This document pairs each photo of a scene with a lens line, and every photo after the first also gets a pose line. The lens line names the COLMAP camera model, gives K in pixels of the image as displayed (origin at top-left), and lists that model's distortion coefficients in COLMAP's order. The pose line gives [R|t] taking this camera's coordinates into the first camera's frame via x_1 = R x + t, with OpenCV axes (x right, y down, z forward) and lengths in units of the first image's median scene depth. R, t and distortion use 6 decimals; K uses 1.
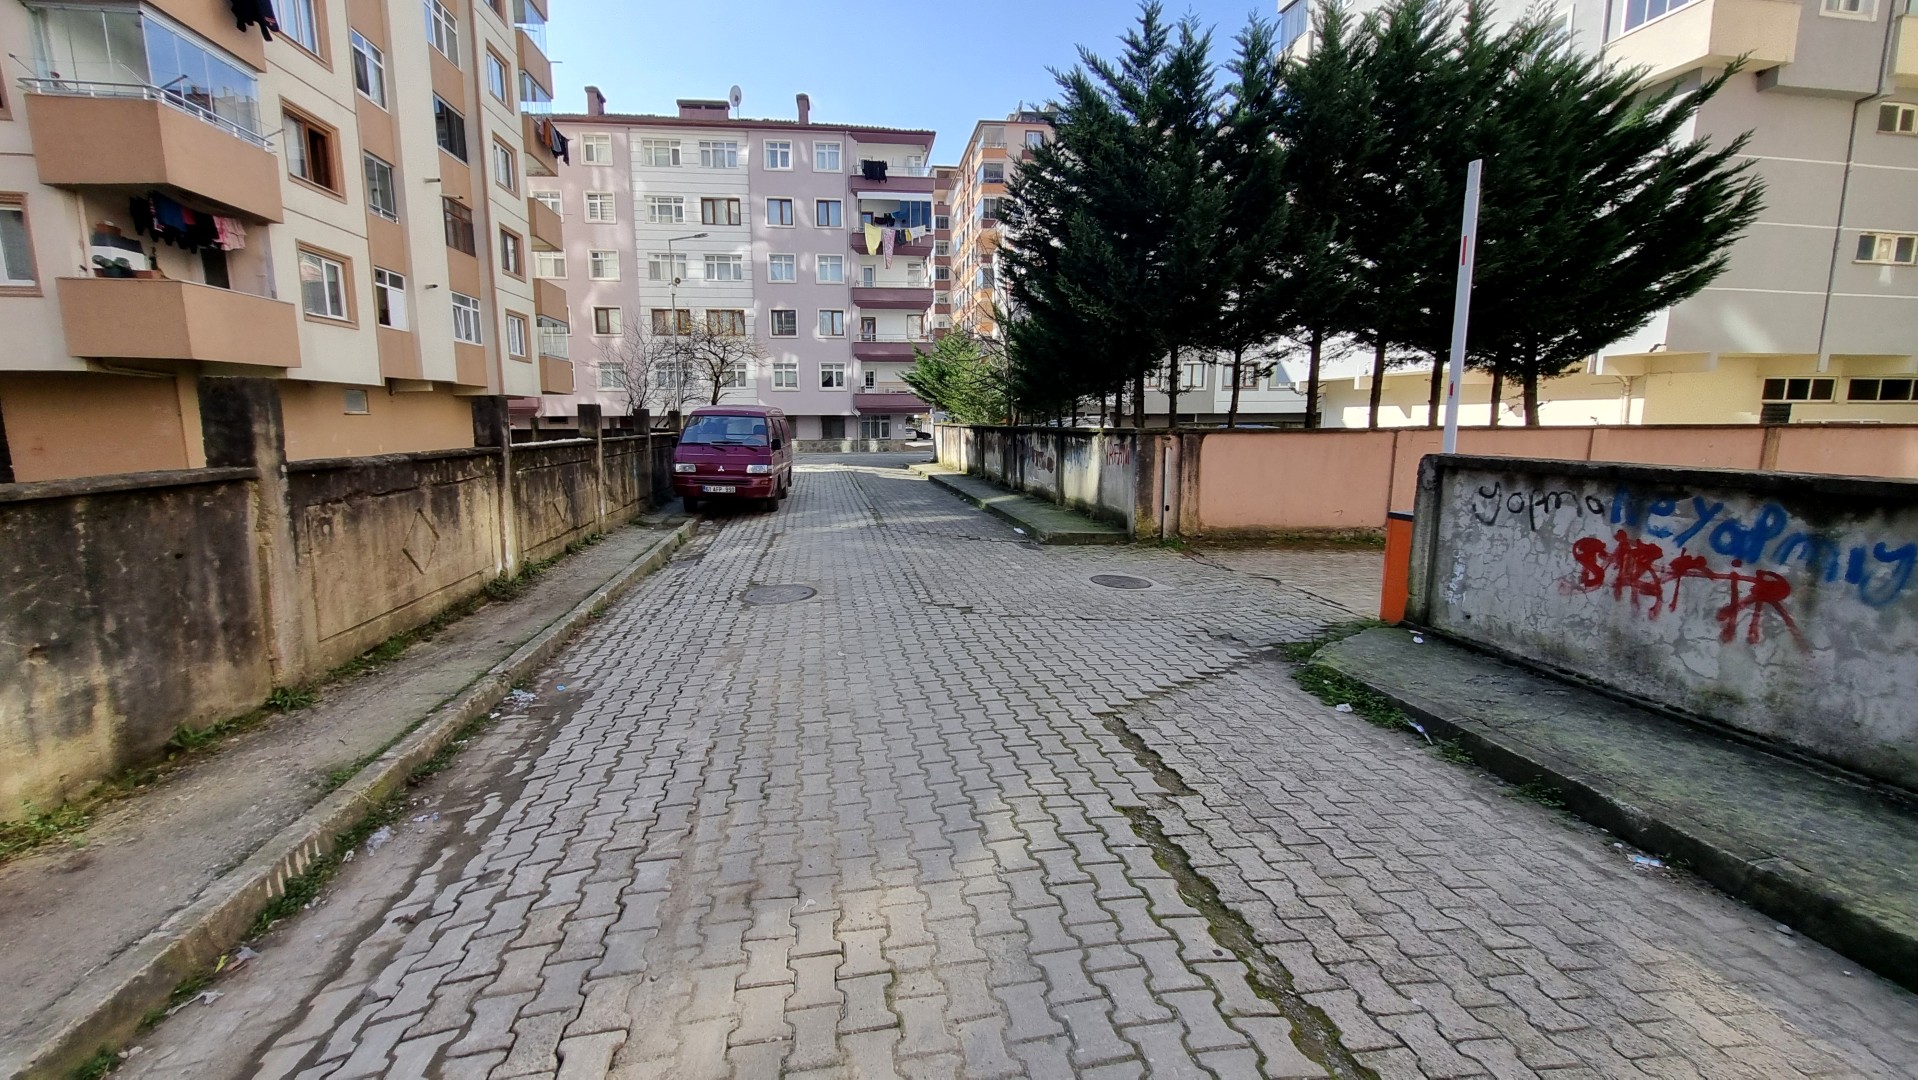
lens RADIAL K [[752.0, 0, 928.8], [0, 752.0, 513.3], [0, 0, 1]] dist [-0.003871, 0.000467]
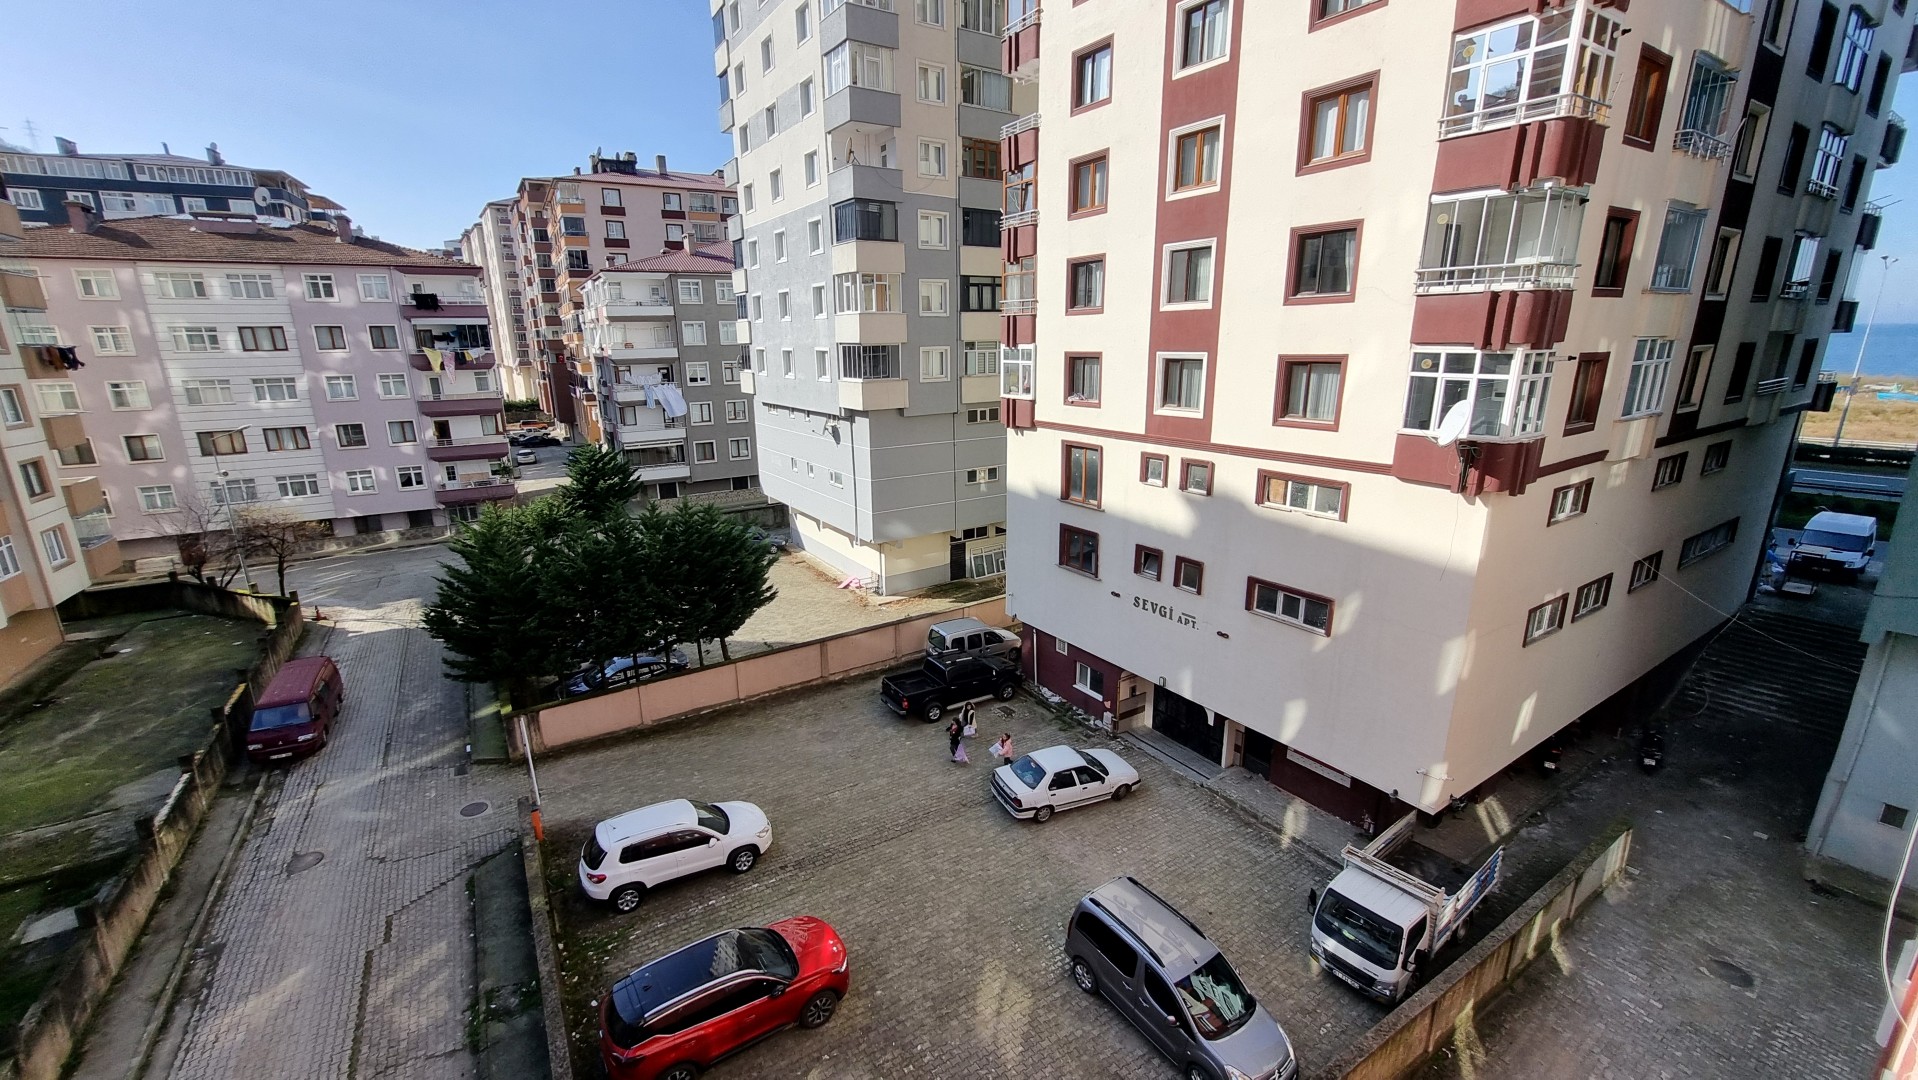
lens RADIAL K [[752.0, 0, 919.3], [0, 752.0, 527.3], [0, 0, 1]] dist [-0.003871, 0.000467]
pose [[0.921697, -0.107212, 0.372800, 0.156467], [0.066062, 0.990392, 0.121491, -0.208117], [-0.382243, -0.087350, 0.919924, -0.356979]]
